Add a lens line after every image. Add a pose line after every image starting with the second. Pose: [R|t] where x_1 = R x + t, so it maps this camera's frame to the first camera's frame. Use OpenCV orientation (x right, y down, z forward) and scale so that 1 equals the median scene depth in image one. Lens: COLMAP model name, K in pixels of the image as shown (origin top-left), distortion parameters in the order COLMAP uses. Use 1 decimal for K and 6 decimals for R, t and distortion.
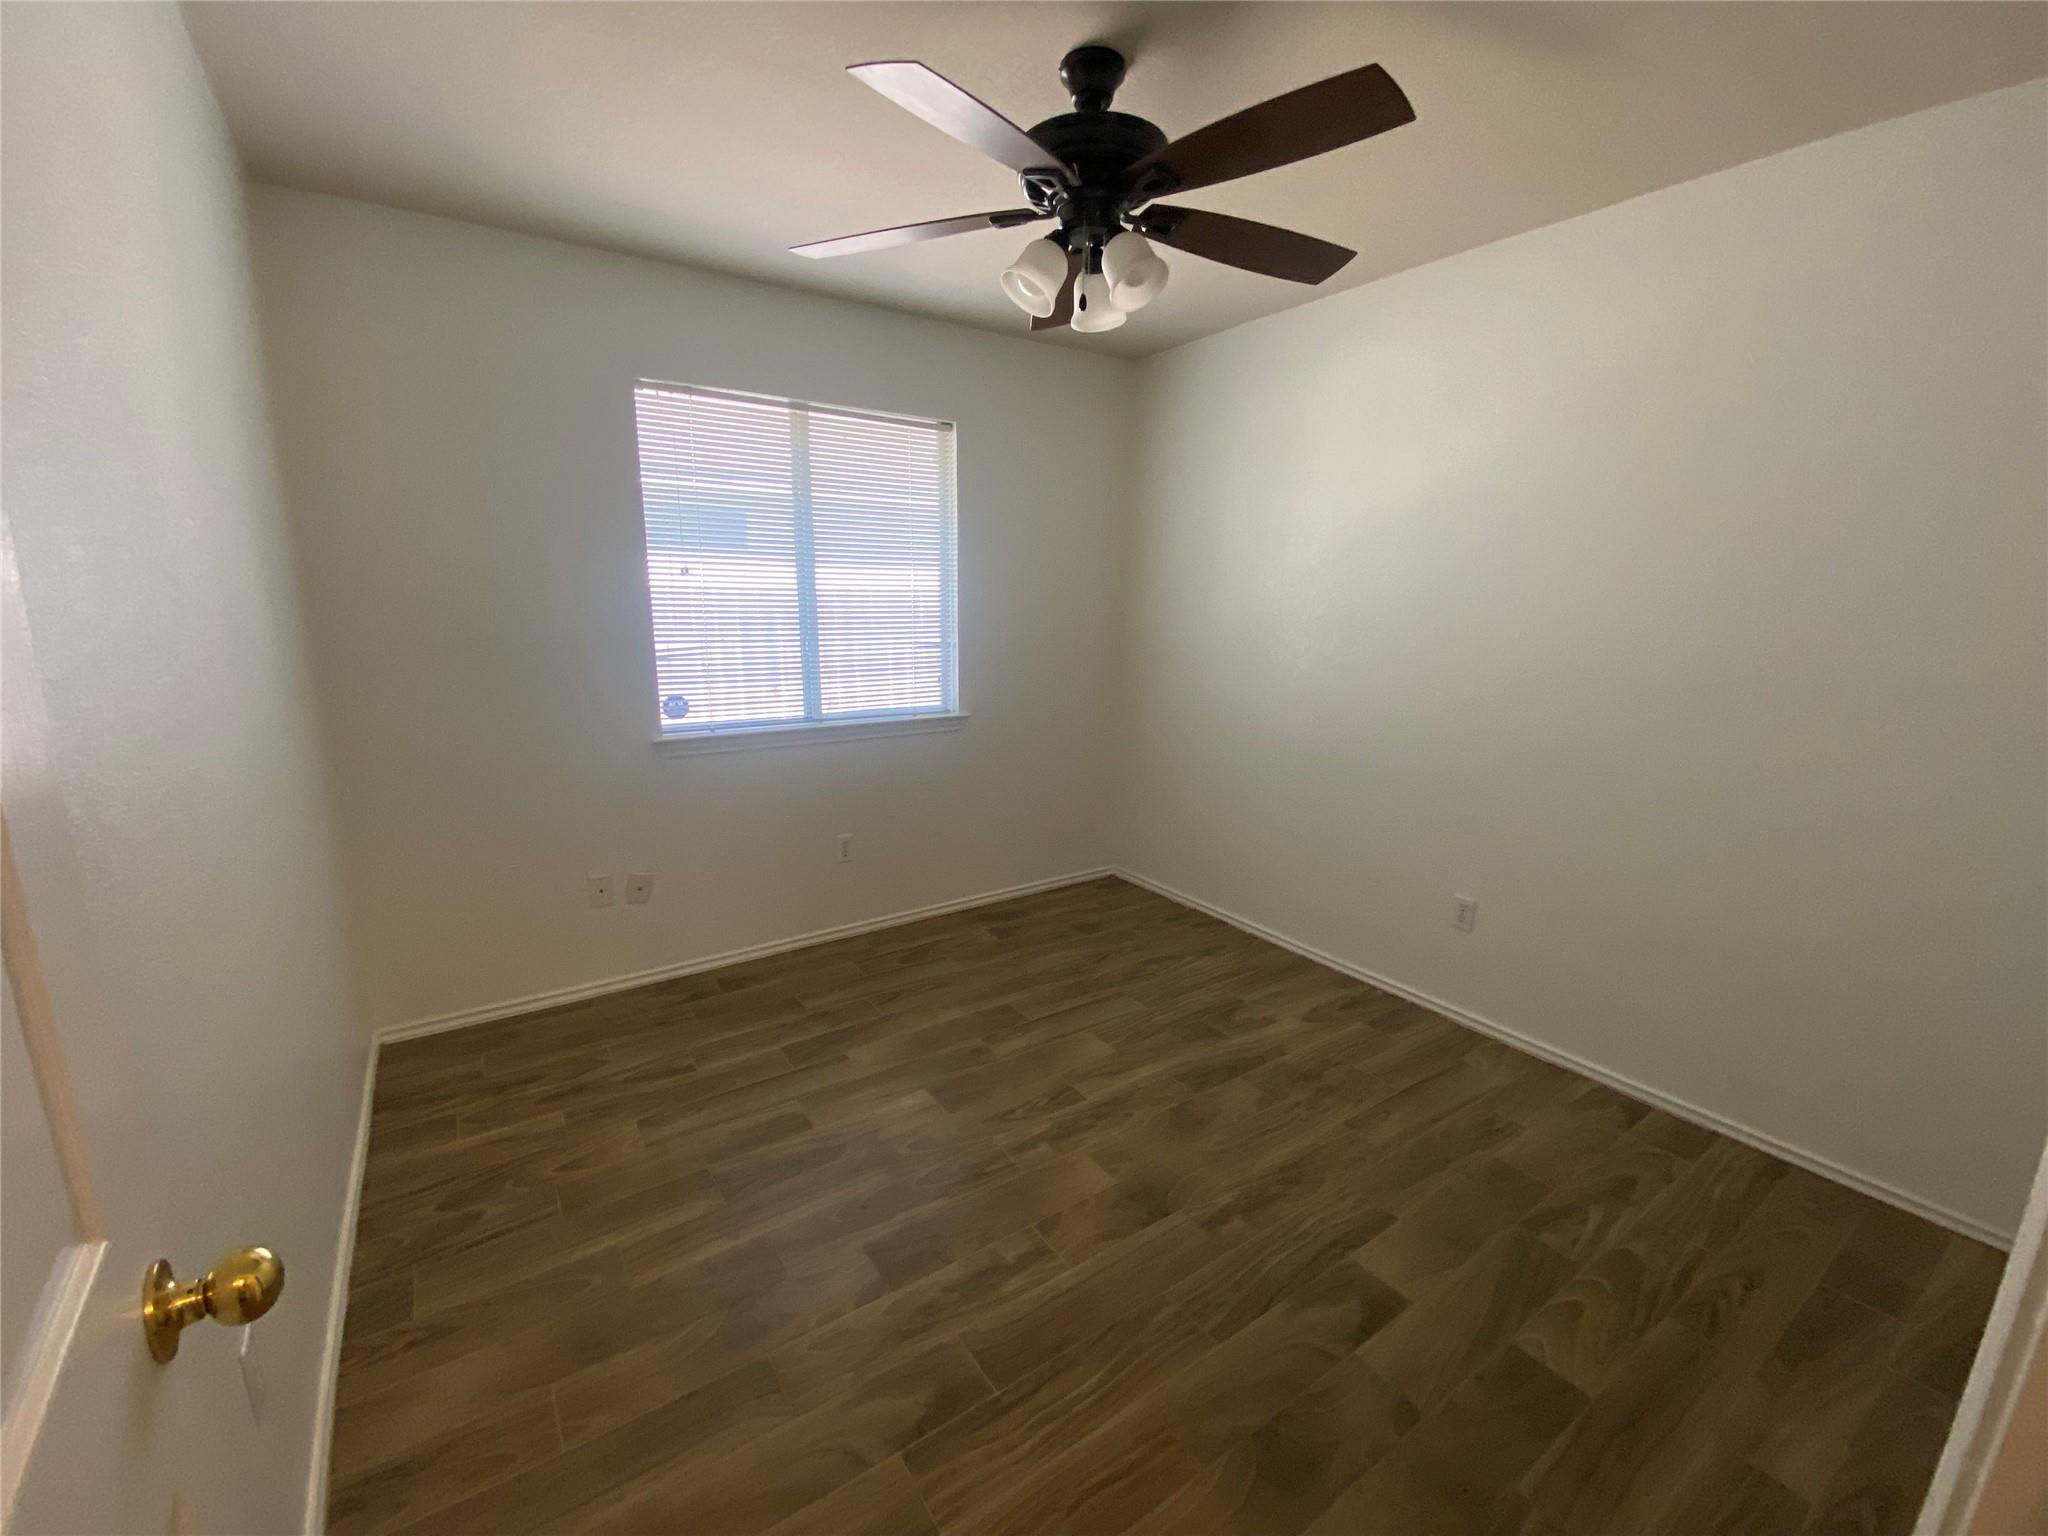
lens RADIAL K [[832.1, 0, 1024.0], [0, 832.1, 768.0], [0, 0, 1]] dist [0.035747, -0.031138]
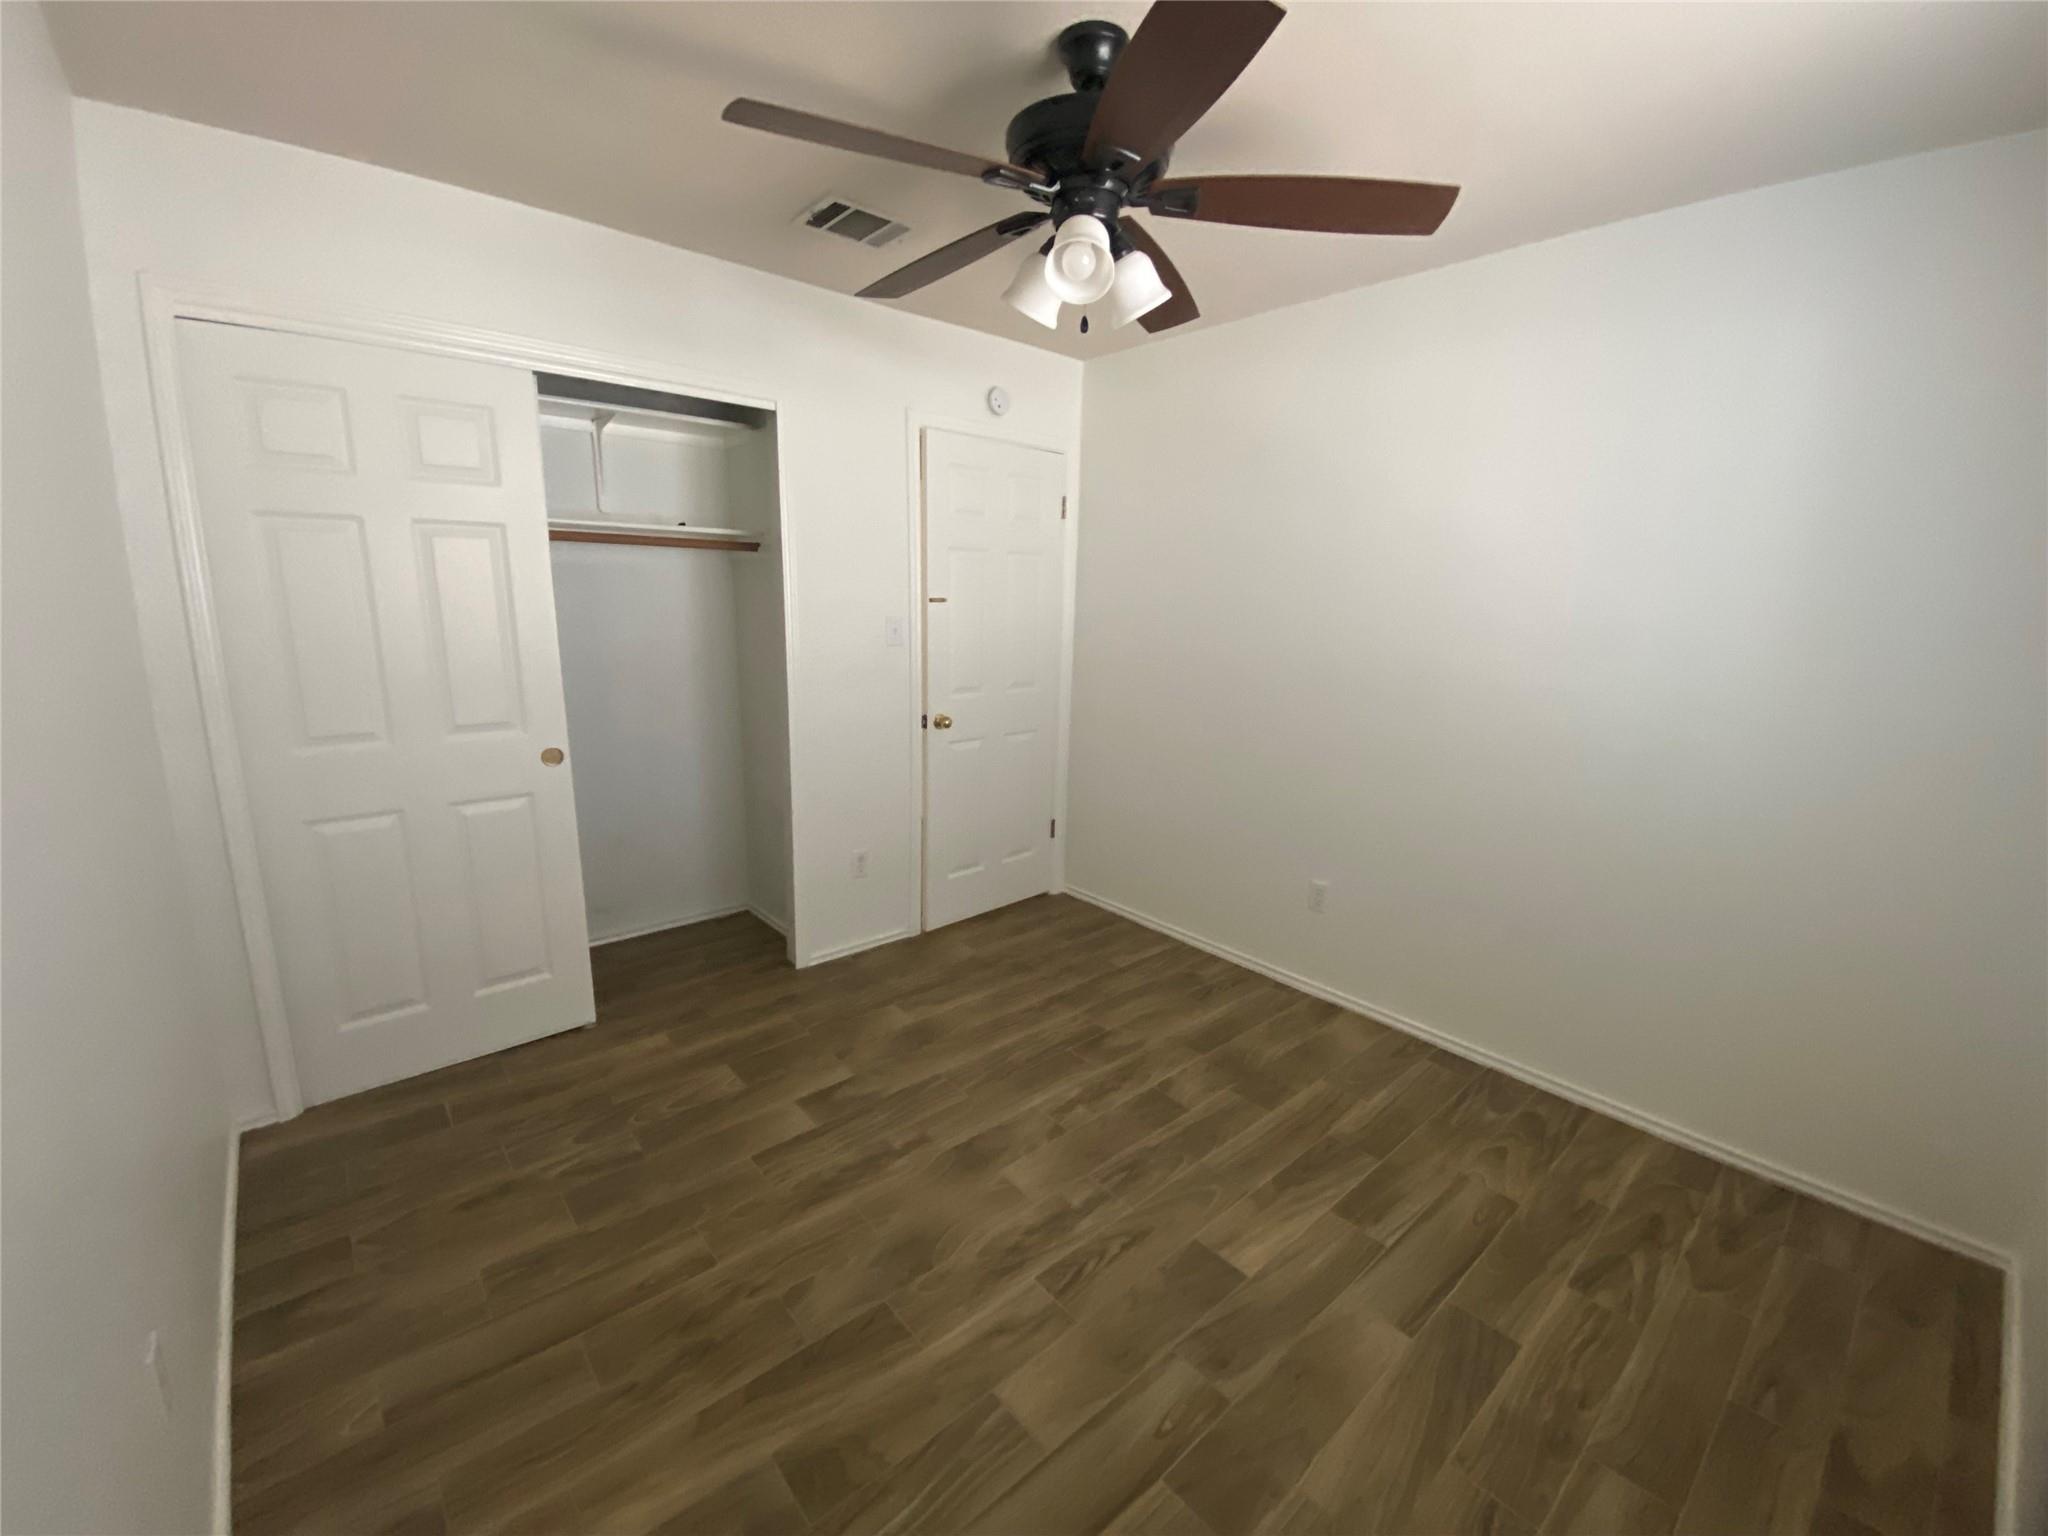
lens RADIAL K [[832.1, 0, 1024.0], [0, 832.1, 768.0], [0, 0, 1]] dist [0.035747, -0.031138]
pose [[-0.991836, -0.009234, -0.127187, 0.193301], [-0.059442, 0.915873, 0.397044, -0.340567], [0.112820, 0.401362, -0.908944, 1.554352]]
